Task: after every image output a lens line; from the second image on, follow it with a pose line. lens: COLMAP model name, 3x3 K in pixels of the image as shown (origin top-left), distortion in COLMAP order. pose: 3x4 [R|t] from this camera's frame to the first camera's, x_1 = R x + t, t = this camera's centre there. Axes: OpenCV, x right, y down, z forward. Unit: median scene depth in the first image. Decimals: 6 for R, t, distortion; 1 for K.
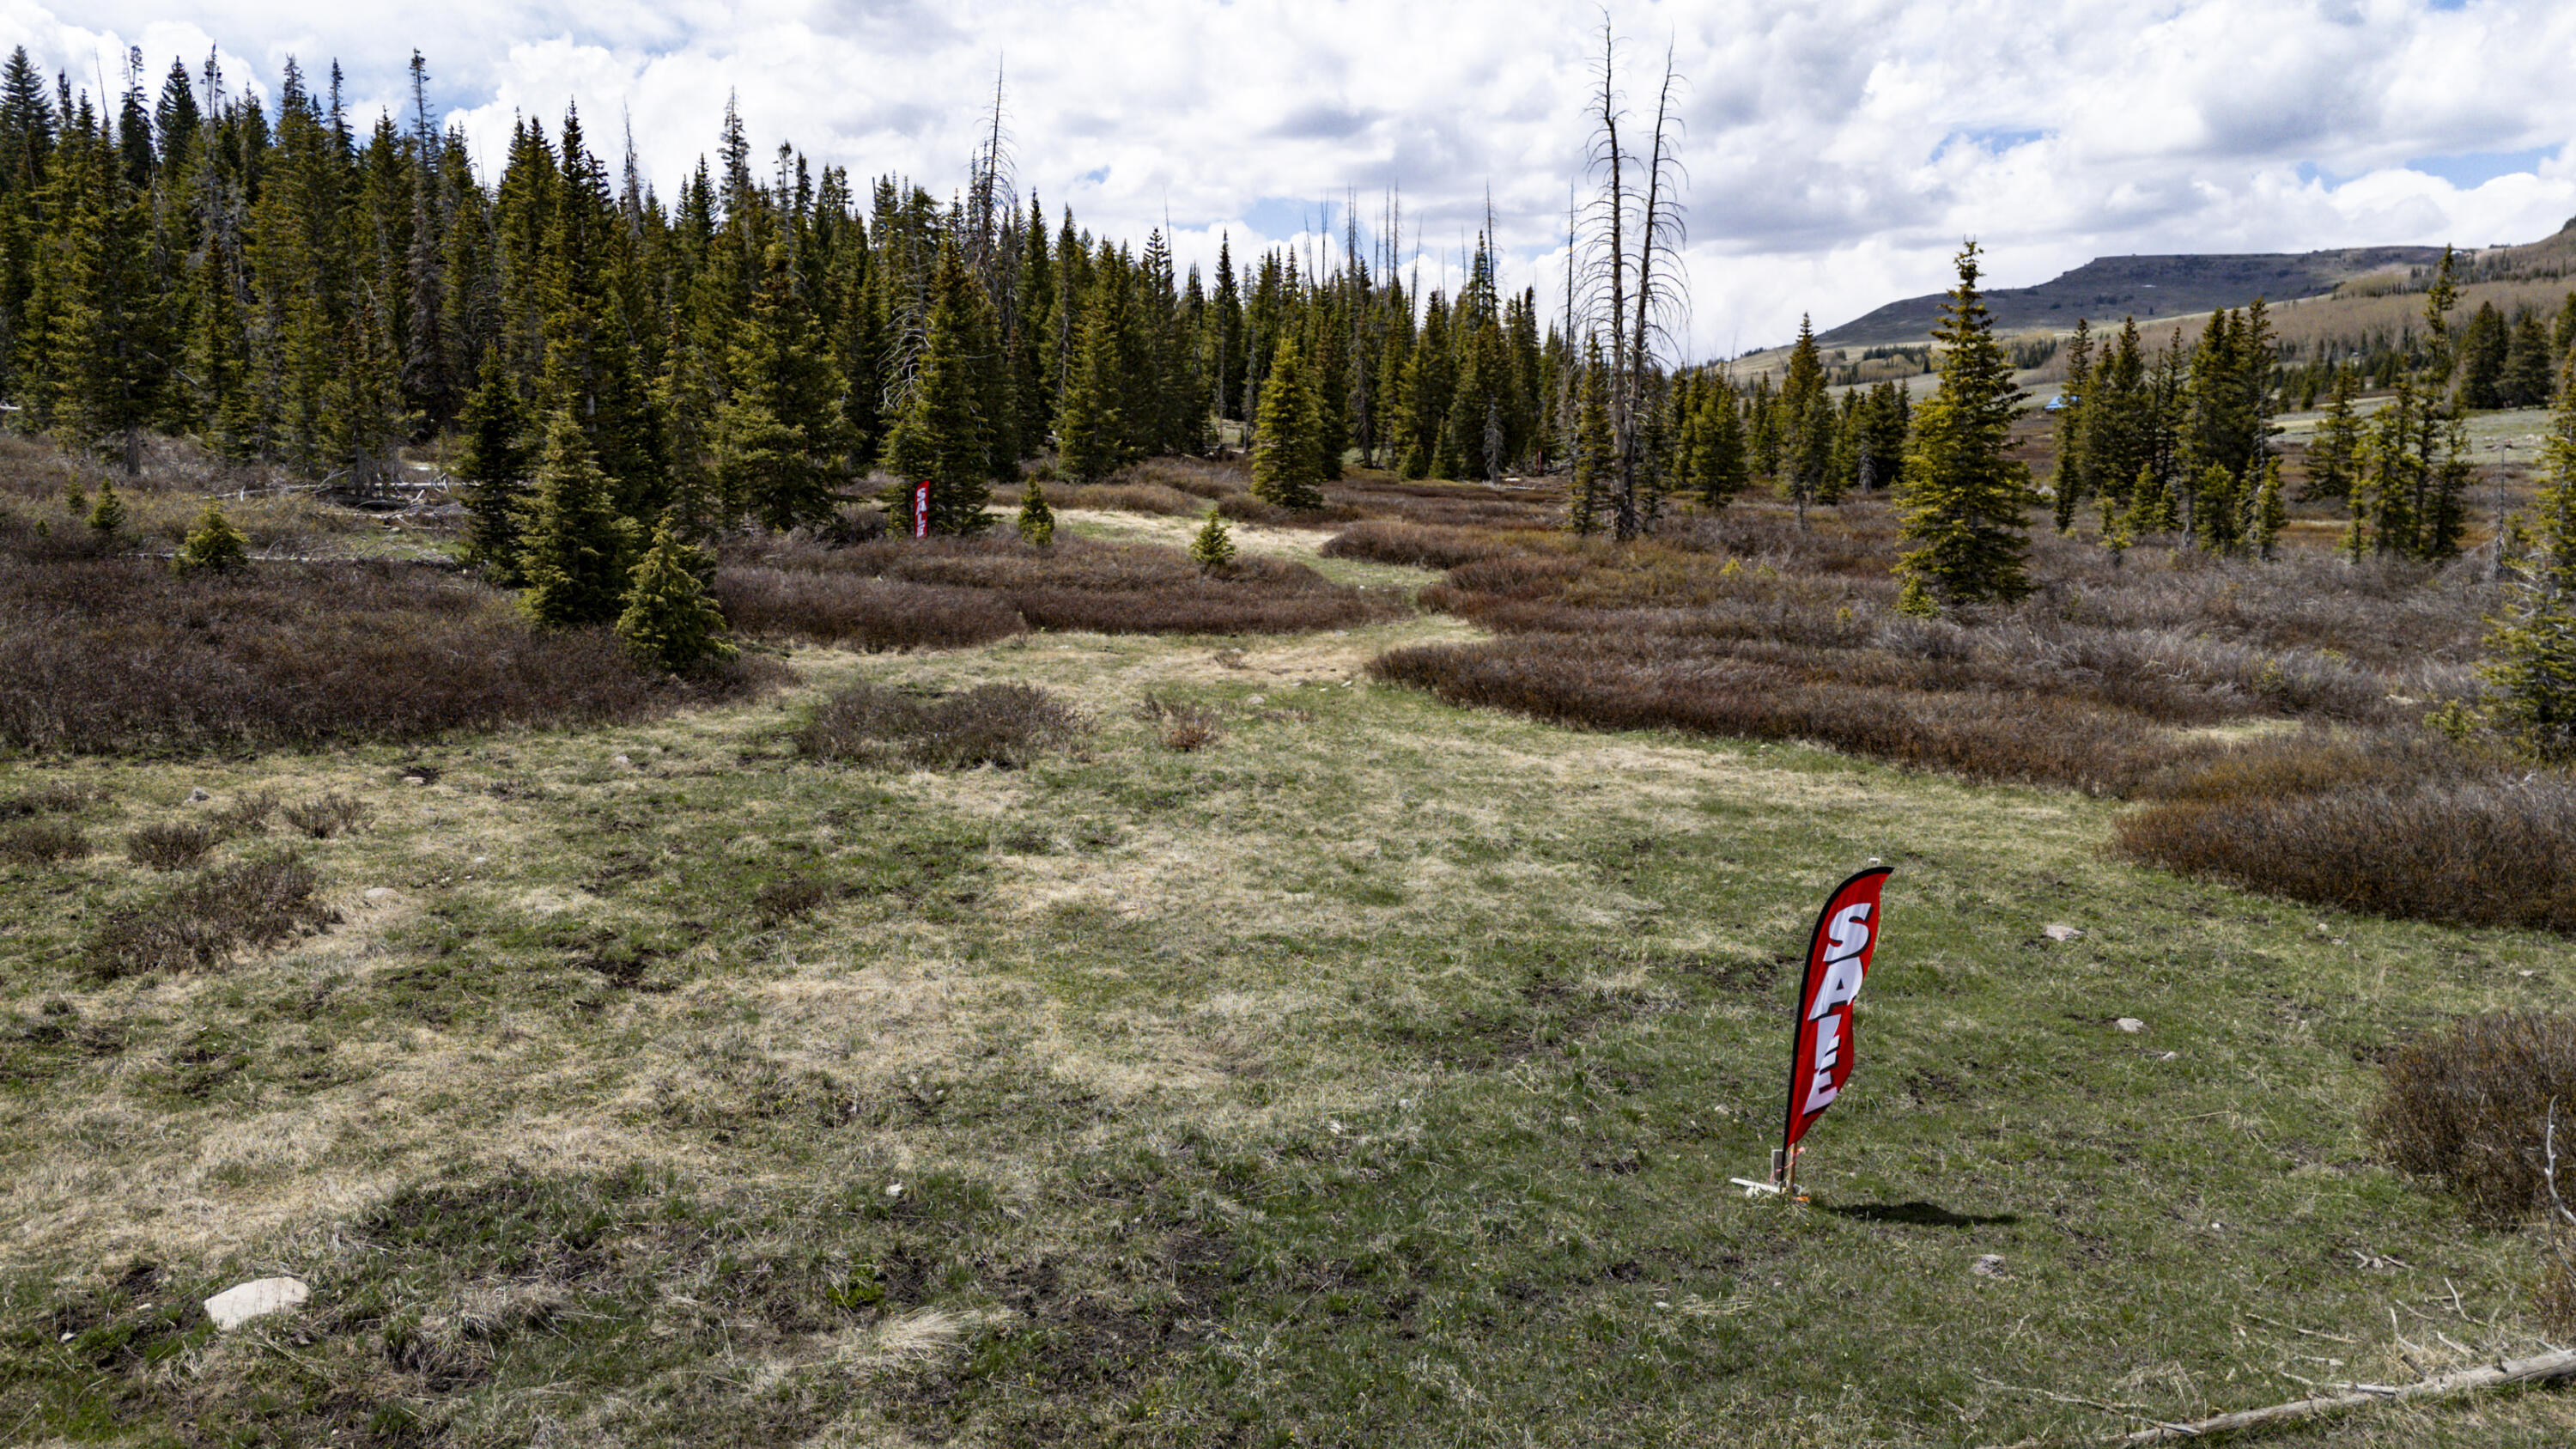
lens RADIAL K [[1877.6, 0, 1203.2], [0, 1877.6, 680.4], [0, 0, 1]] dist [0.132307, -0.220622]
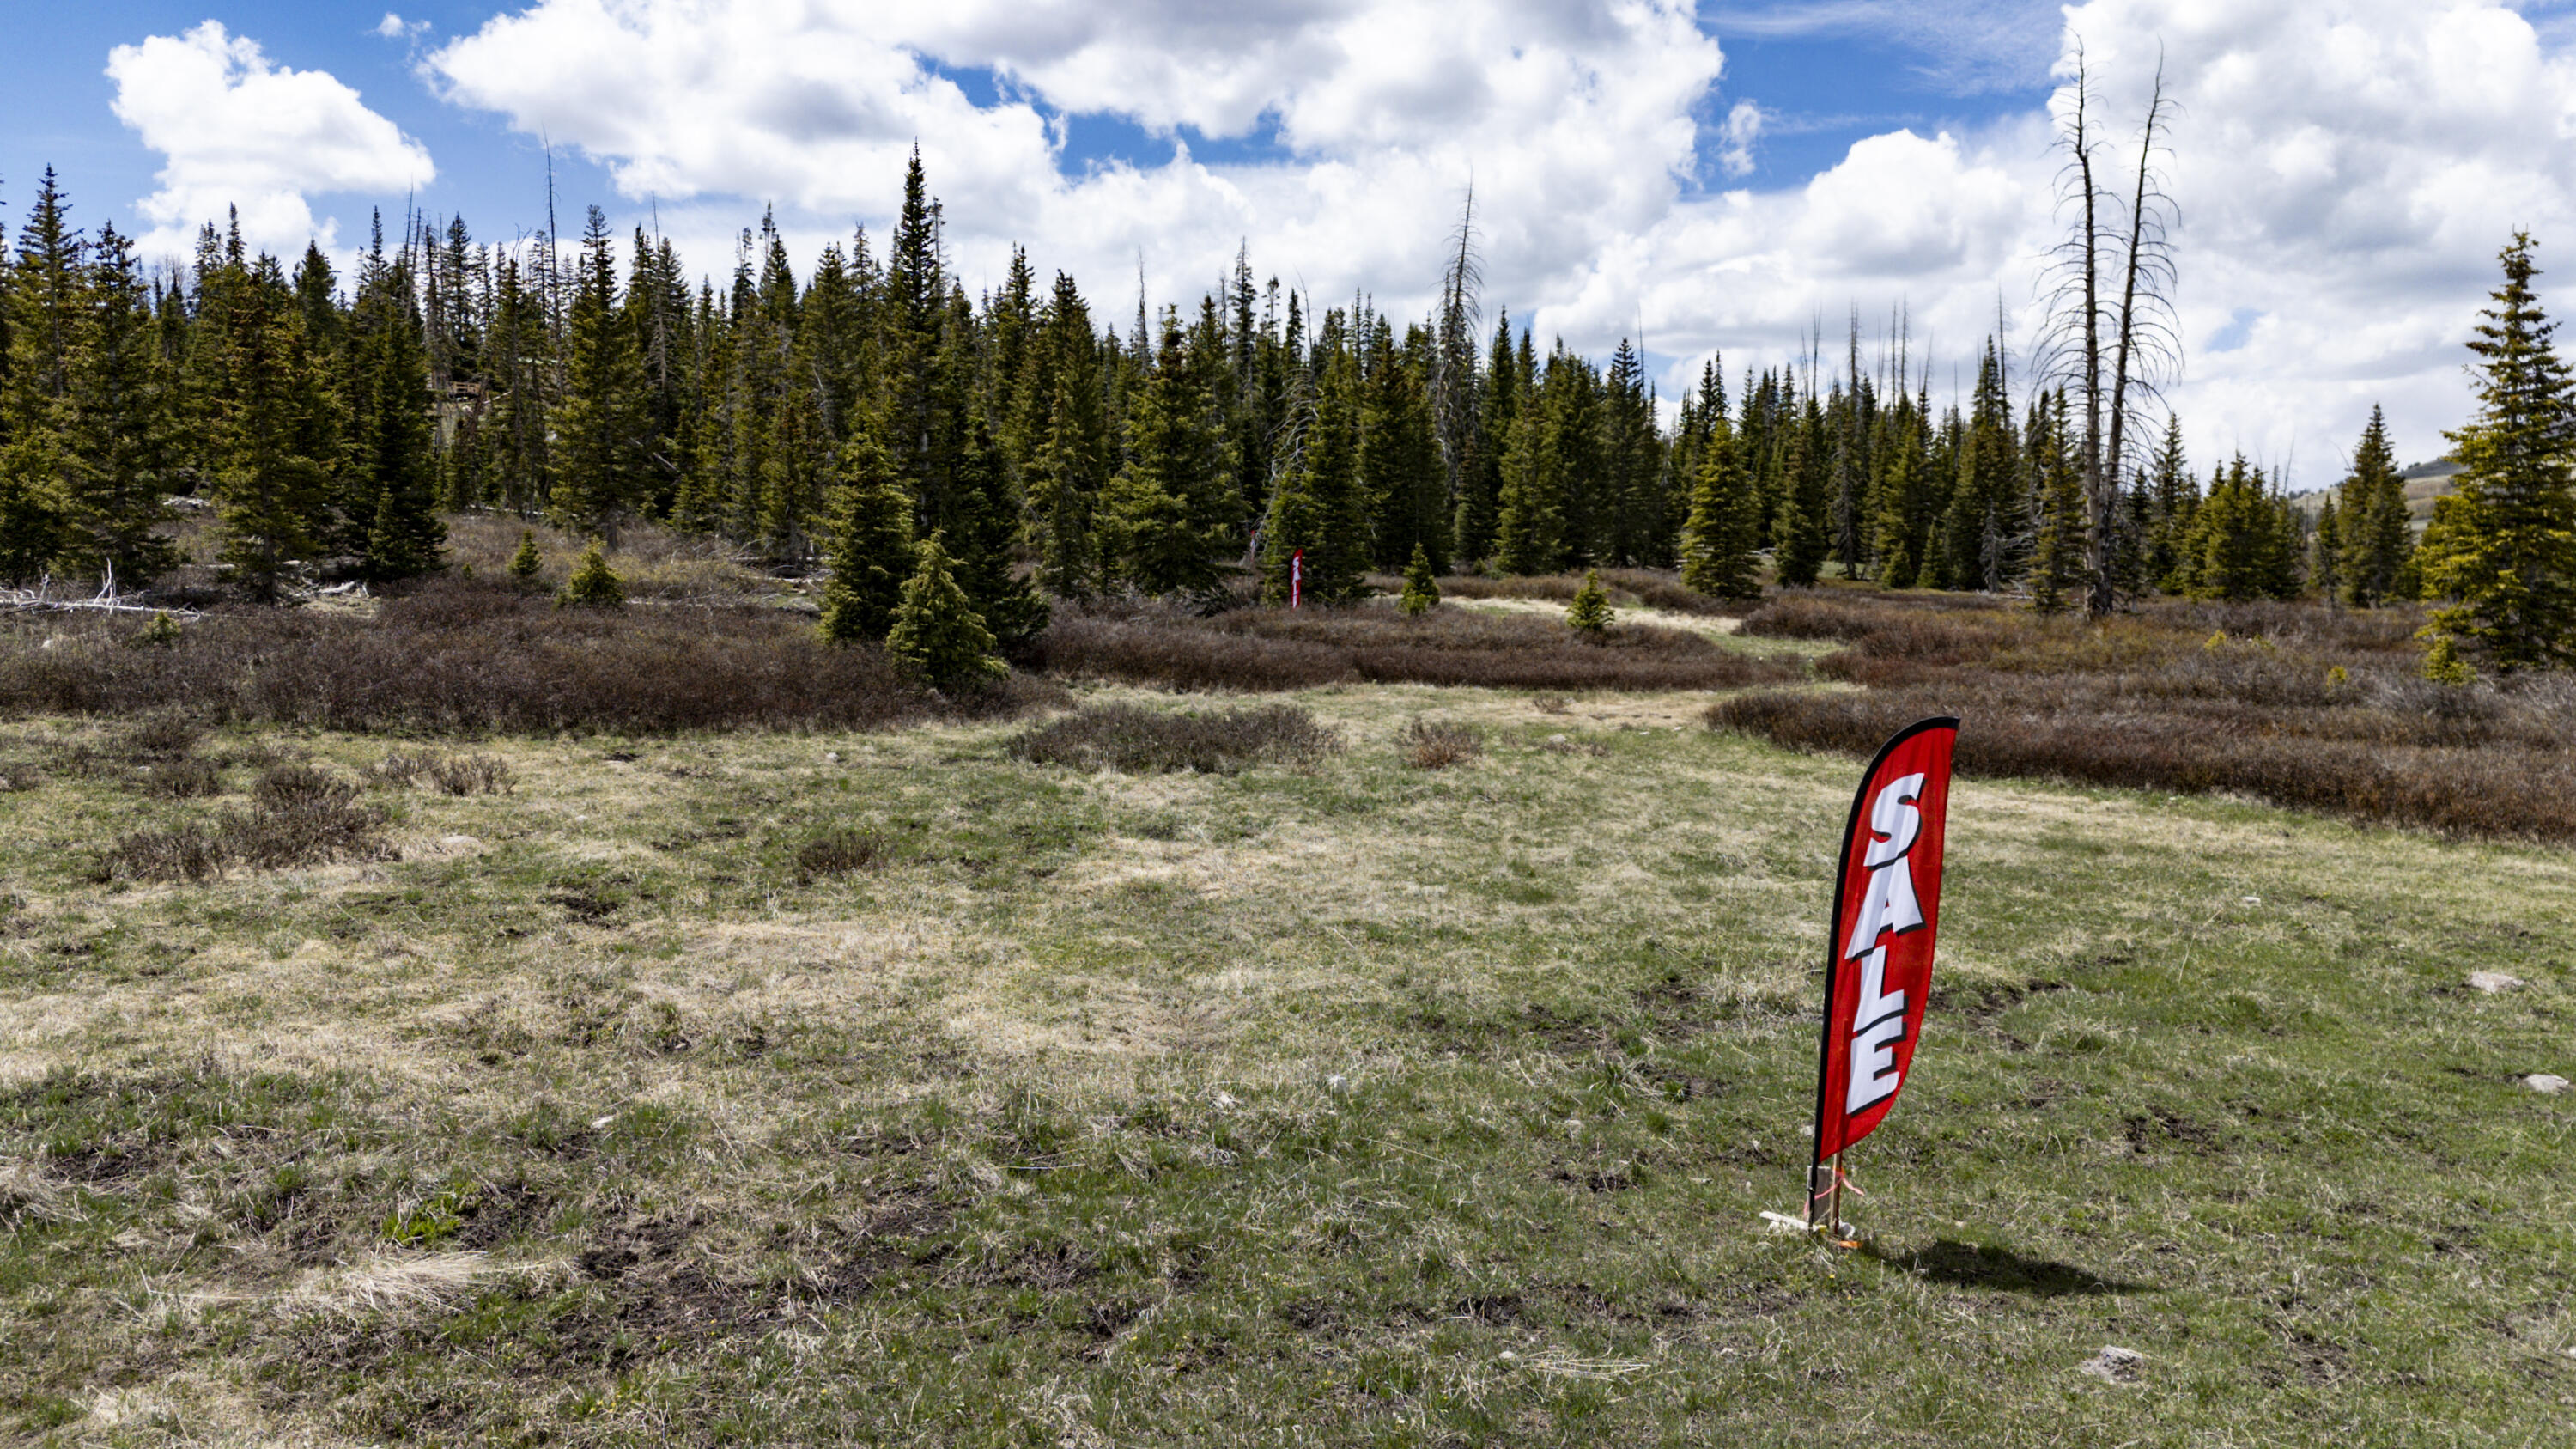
lens RADIAL K [[1800.9, 0, 1288.0], [0, 1800.9, 724.5], [0, 0, 1]] dist [0.076806, -0.052100]
pose [[0.966553, 0.018619, -0.255788, 0.115087], [-0.035236, 0.997544, -0.060535, 0.056280], [0.254033, 0.067523, 0.964836, 0.136888]]
